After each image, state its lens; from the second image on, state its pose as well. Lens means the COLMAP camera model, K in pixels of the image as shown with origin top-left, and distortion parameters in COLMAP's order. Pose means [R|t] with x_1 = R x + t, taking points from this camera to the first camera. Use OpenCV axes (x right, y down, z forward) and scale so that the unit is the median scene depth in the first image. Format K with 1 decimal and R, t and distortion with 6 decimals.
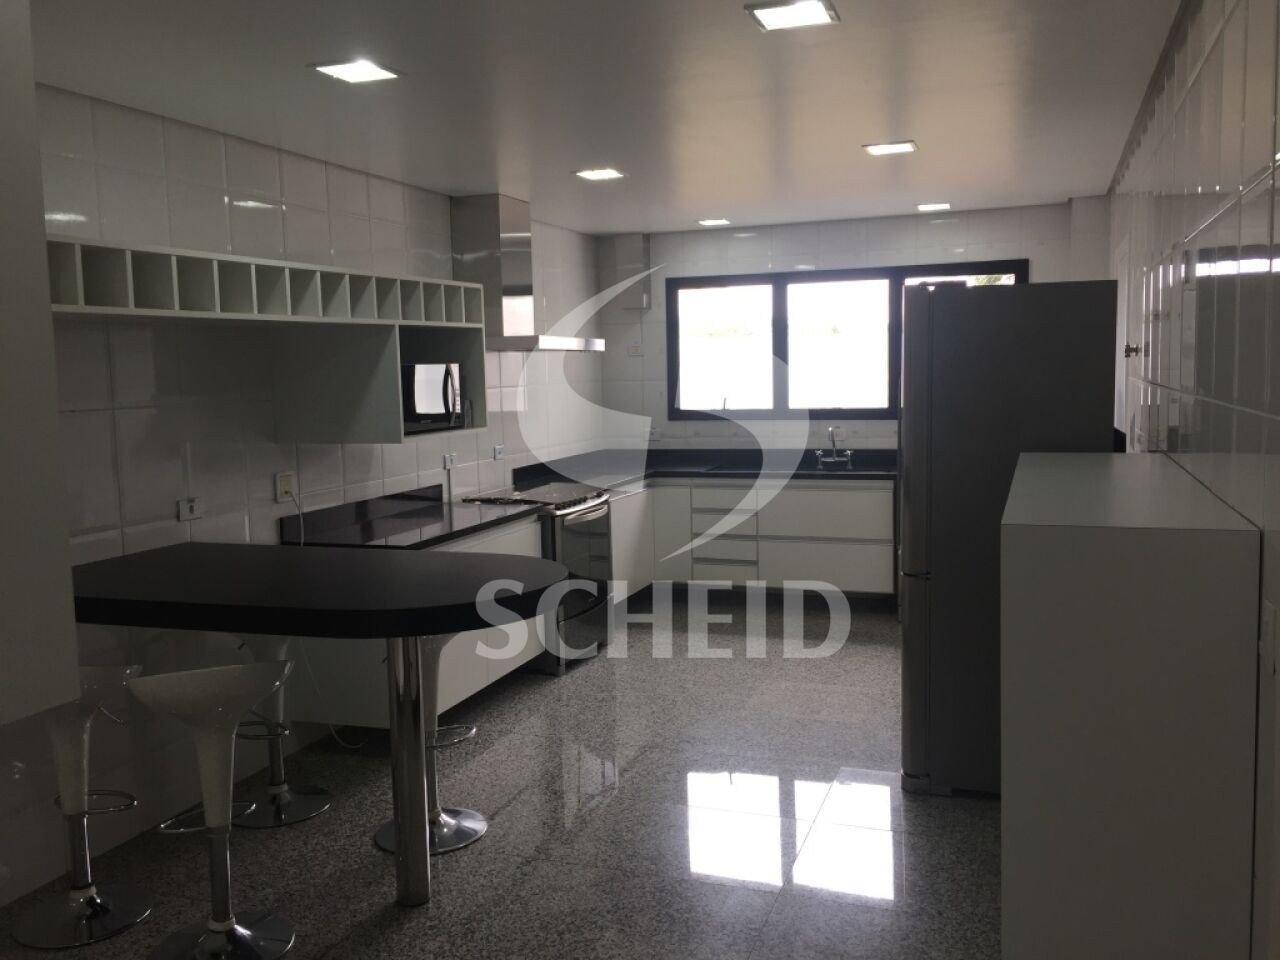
lens RADIAL K [[1113.2, 0, 638.0], [0, 1113.2, 473.2], [0, 0, 1]] dist [0.064218, -0.063296]
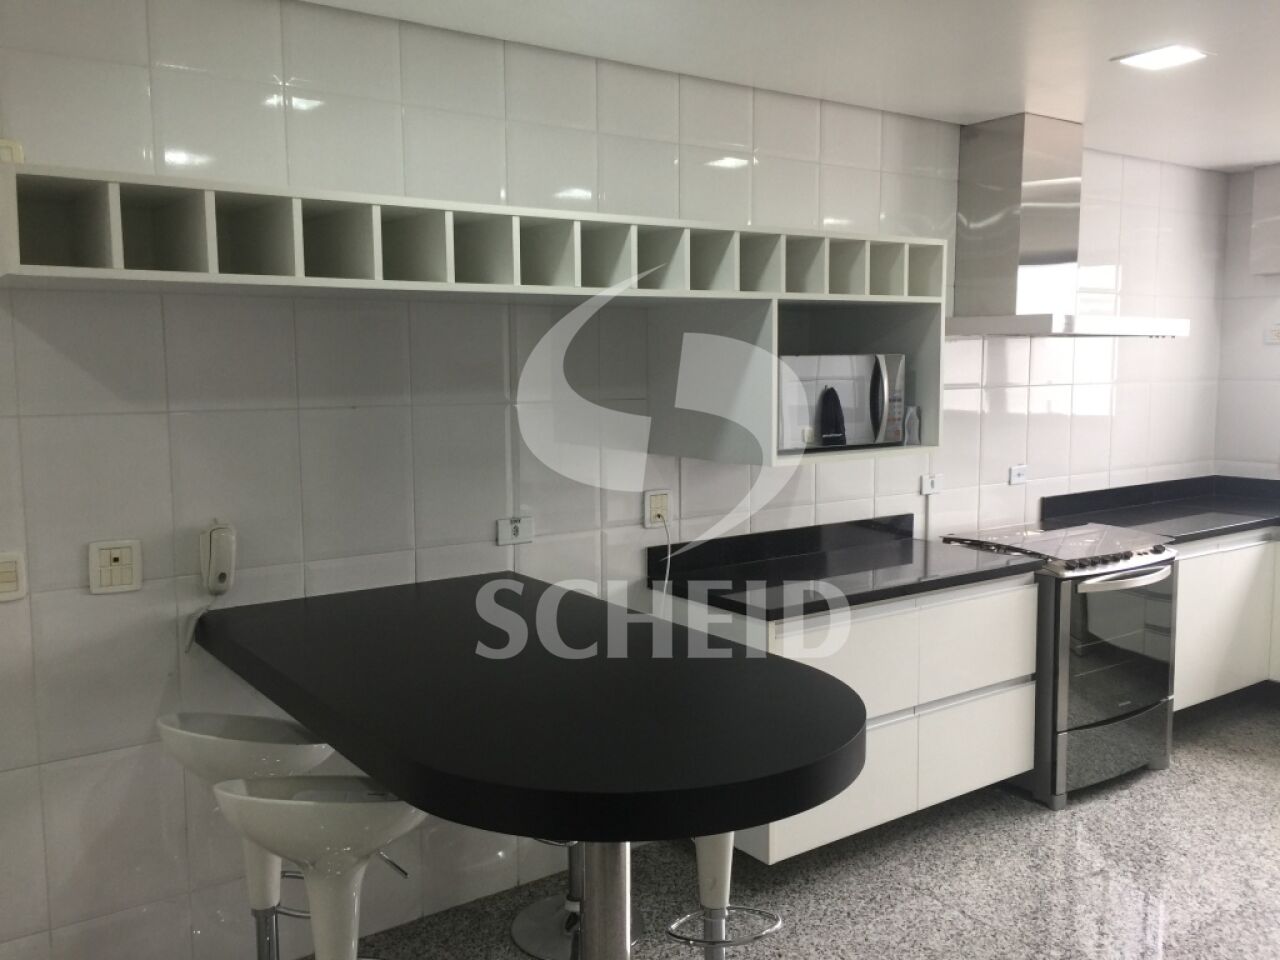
lens RADIAL K [[1113.2, 0, 638.0], [0, 1113.2, 473.2], [0, 0, 1]] dist [0.064218, -0.063296]
pose [[0.829509, 0.076954, -0.553166, 0.085126], [-0.068329, 0.997005, 0.036236, -0.032750], [0.554298, 0.007739, 0.832283, 0.278503]]
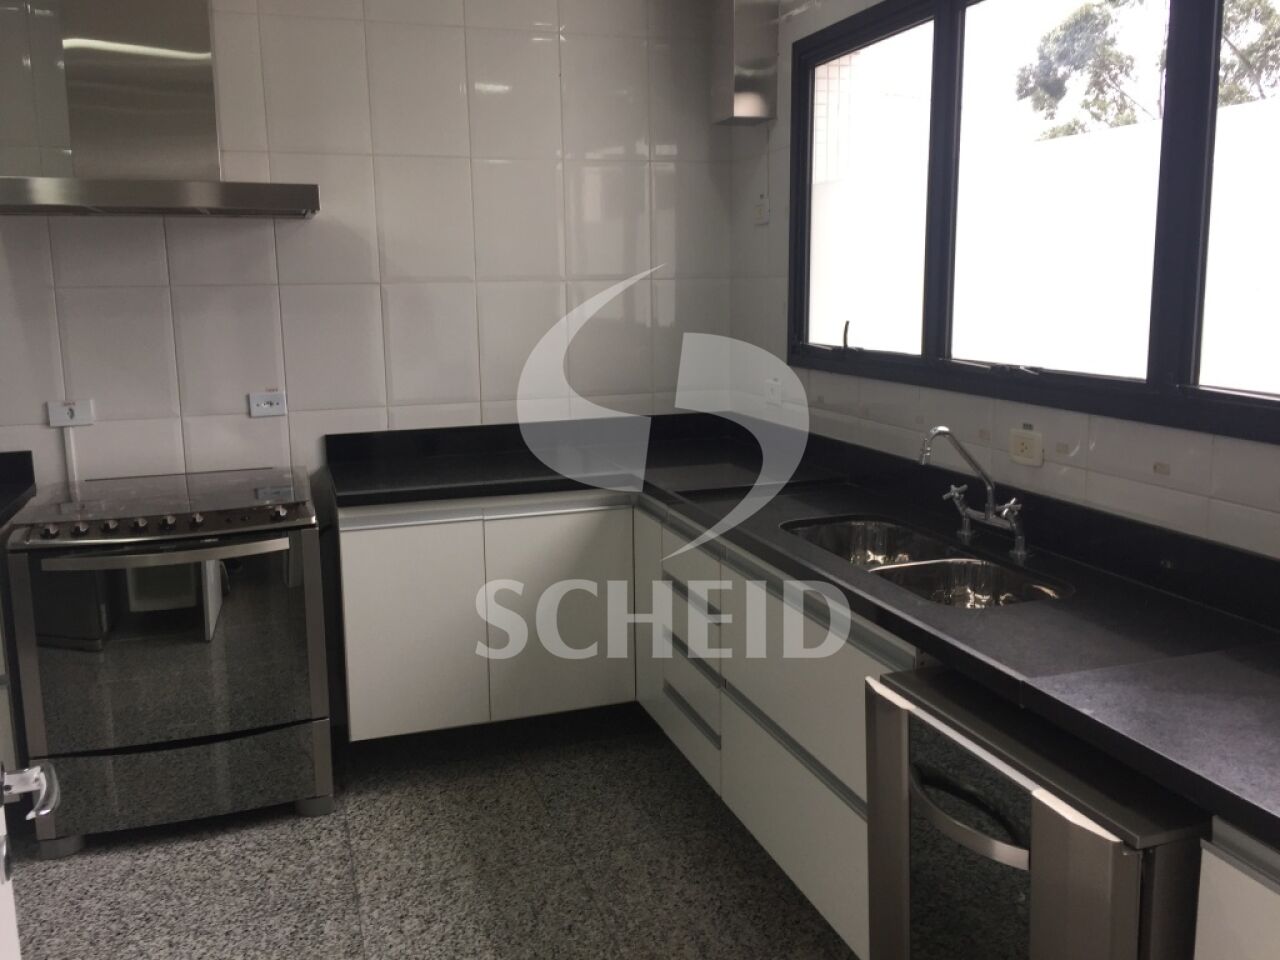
lens RADIAL K [[1113.2, 0, 638.0], [0, 1113.2, 473.2], [0, 0, 1]] dist [0.064218, -0.063296]
pose [[0.635954, 0.150860, -0.756838, 0.464270], [-0.076345, 0.988195, 0.132825, -0.080670], [0.767942, -0.026689, 0.639964, 0.885998]]
